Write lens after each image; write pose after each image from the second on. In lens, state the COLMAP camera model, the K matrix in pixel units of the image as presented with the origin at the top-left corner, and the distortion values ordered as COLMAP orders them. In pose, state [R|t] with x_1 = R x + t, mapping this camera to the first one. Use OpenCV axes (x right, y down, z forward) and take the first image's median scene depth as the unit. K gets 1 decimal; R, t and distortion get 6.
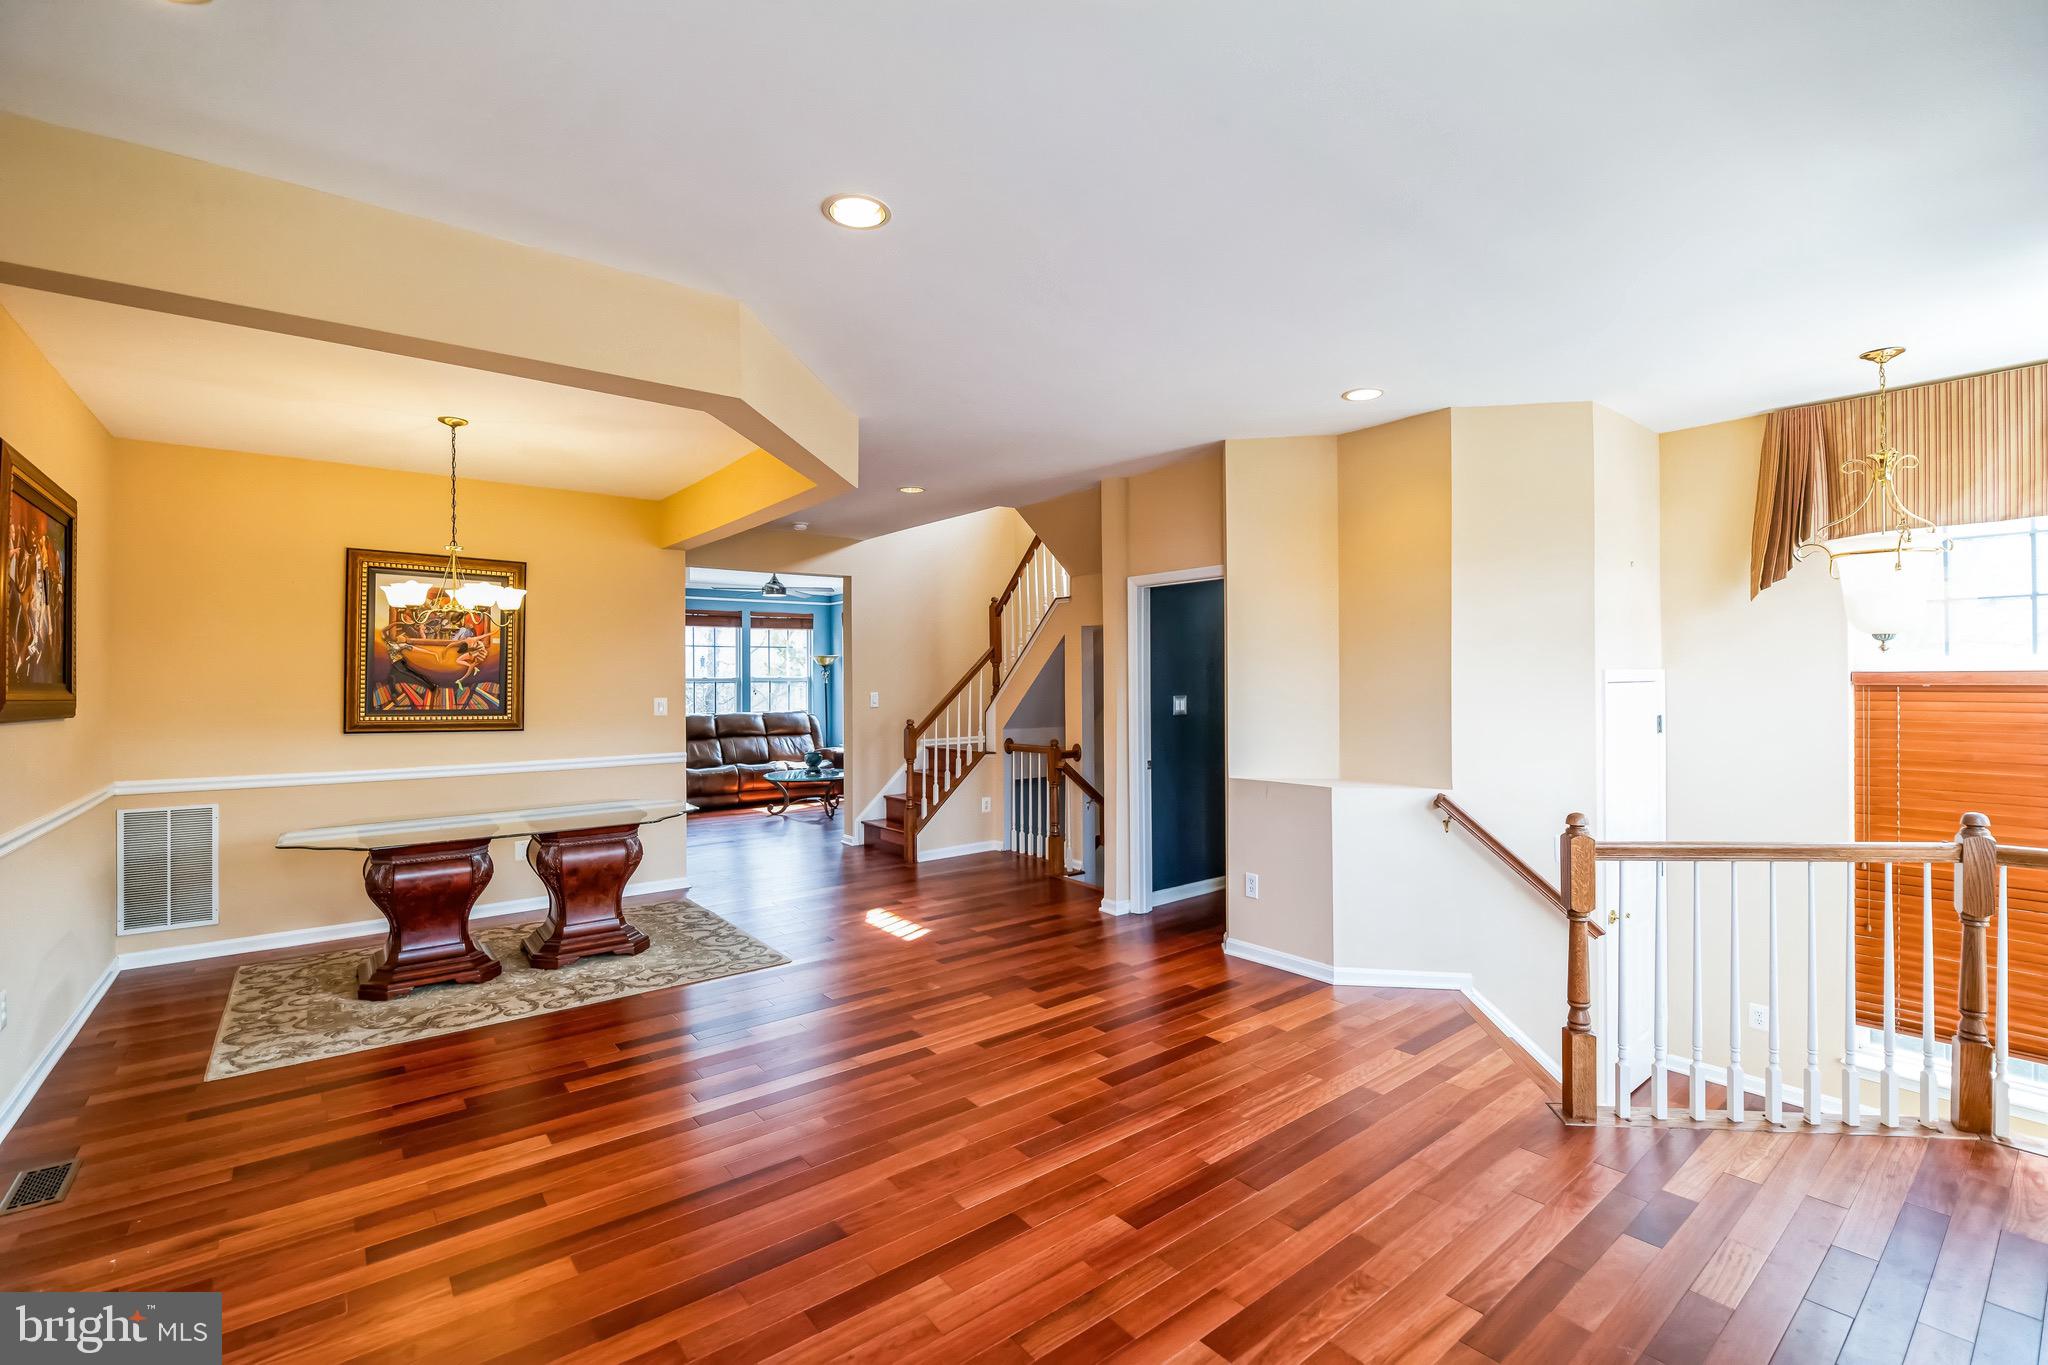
lens RADIAL K [[891.3, 0, 1035.6], [0, 891.3, 678.8], [0, 0, 1]] dist [-0.011069, -0.000902]
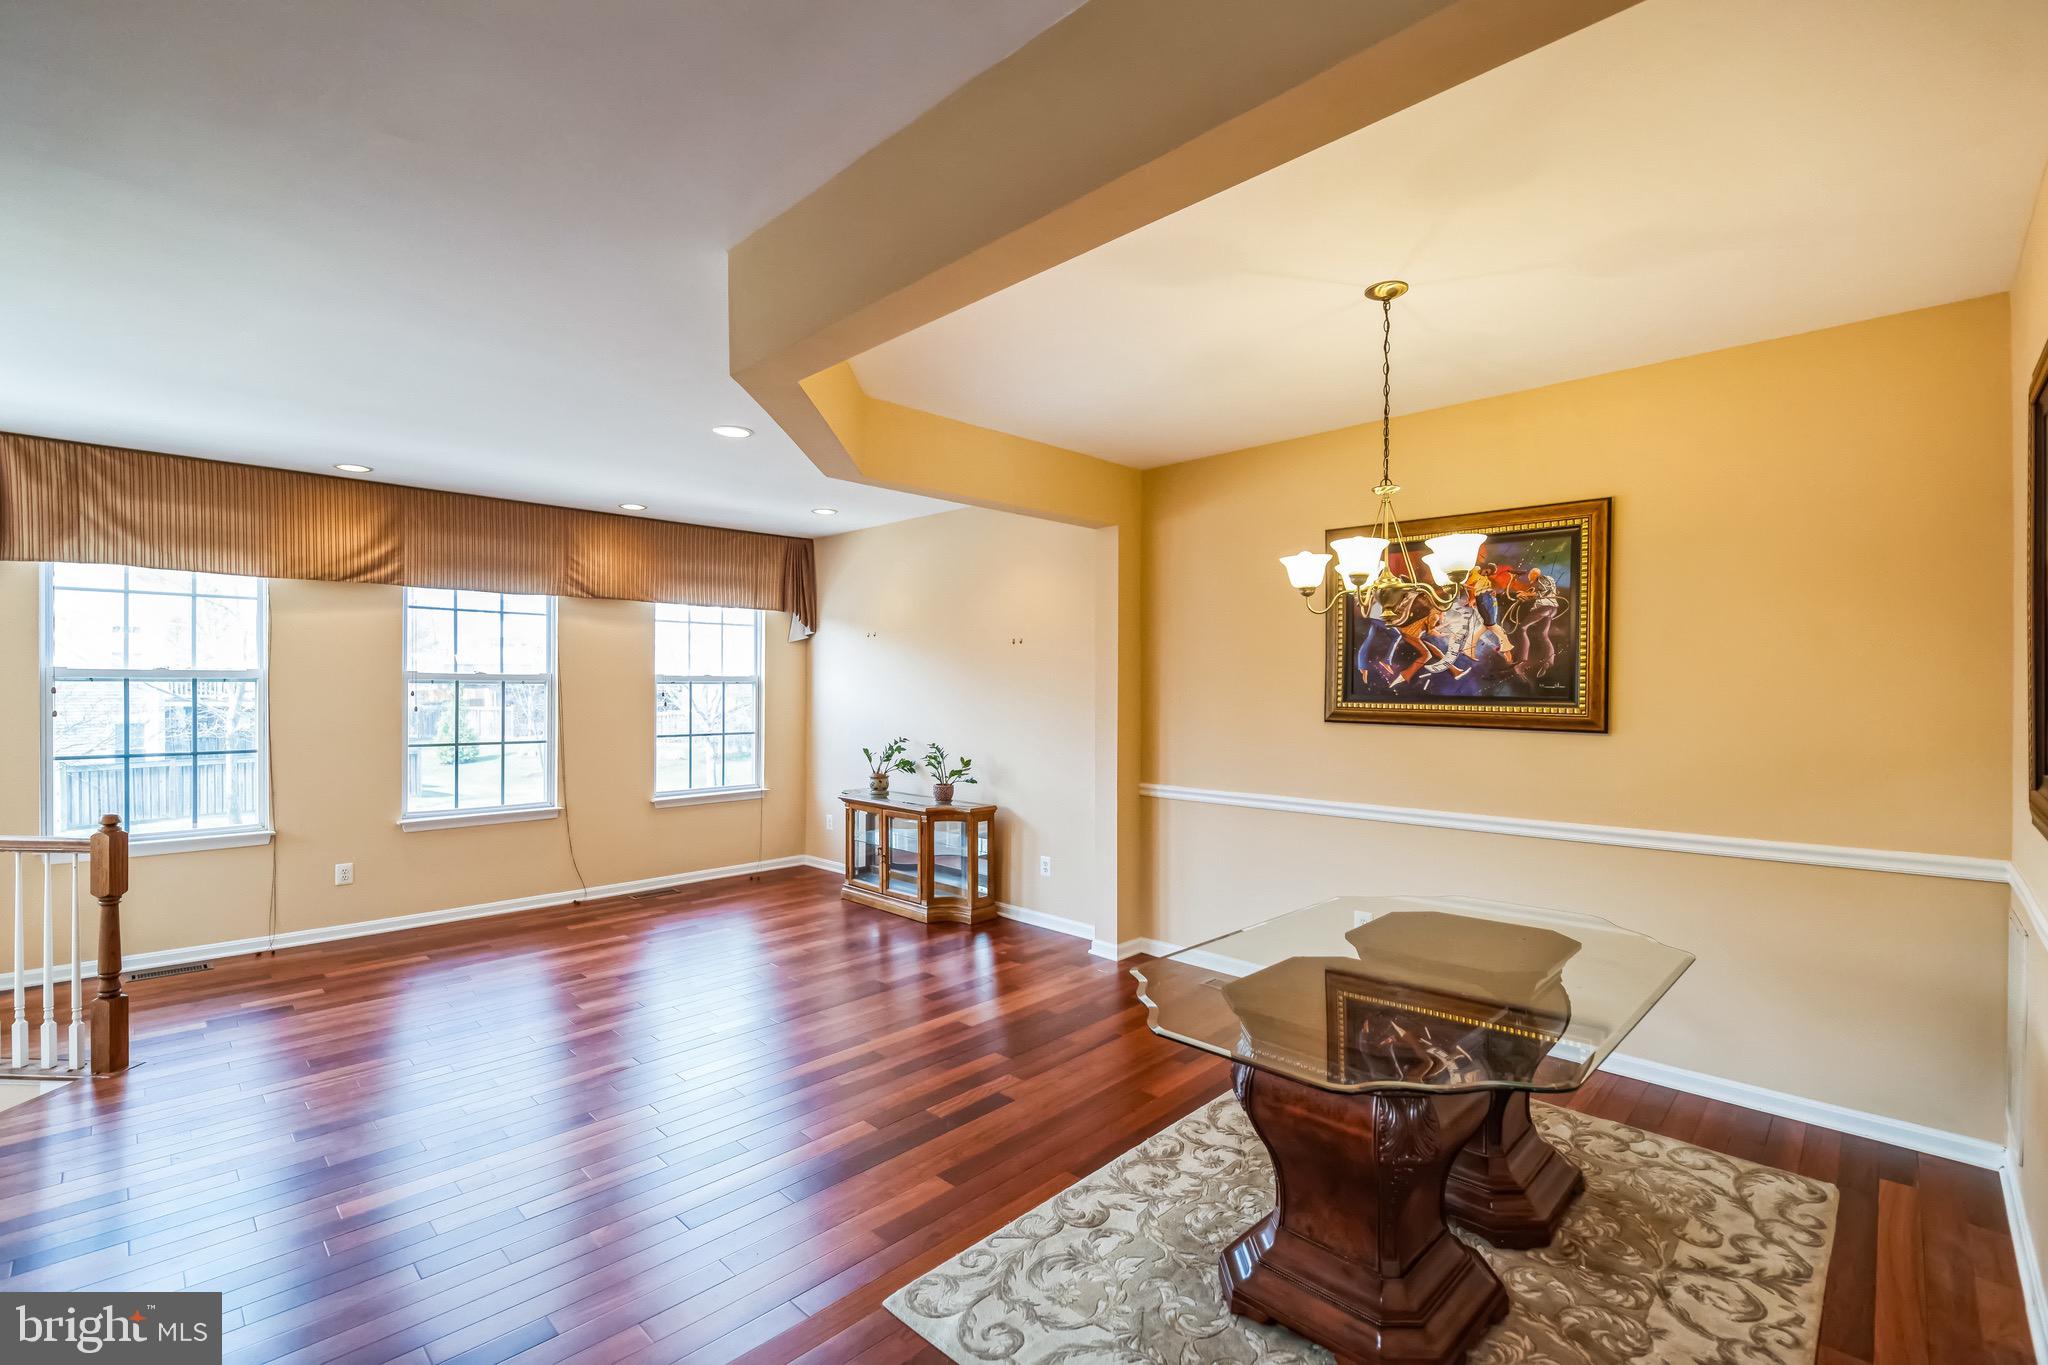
lens RADIAL K [[892.3, 0, 1024.4], [0, 892.3, 693.9], [0, 0, 1]] dist [-0.010358, -0.000490]
pose [[-0.993956, 0.007567, -0.109520, -0.269721], [0.007274, 0.999969, 0.003079, -0.004258], [0.109540, 0.002263, -0.993980, 1.327657]]
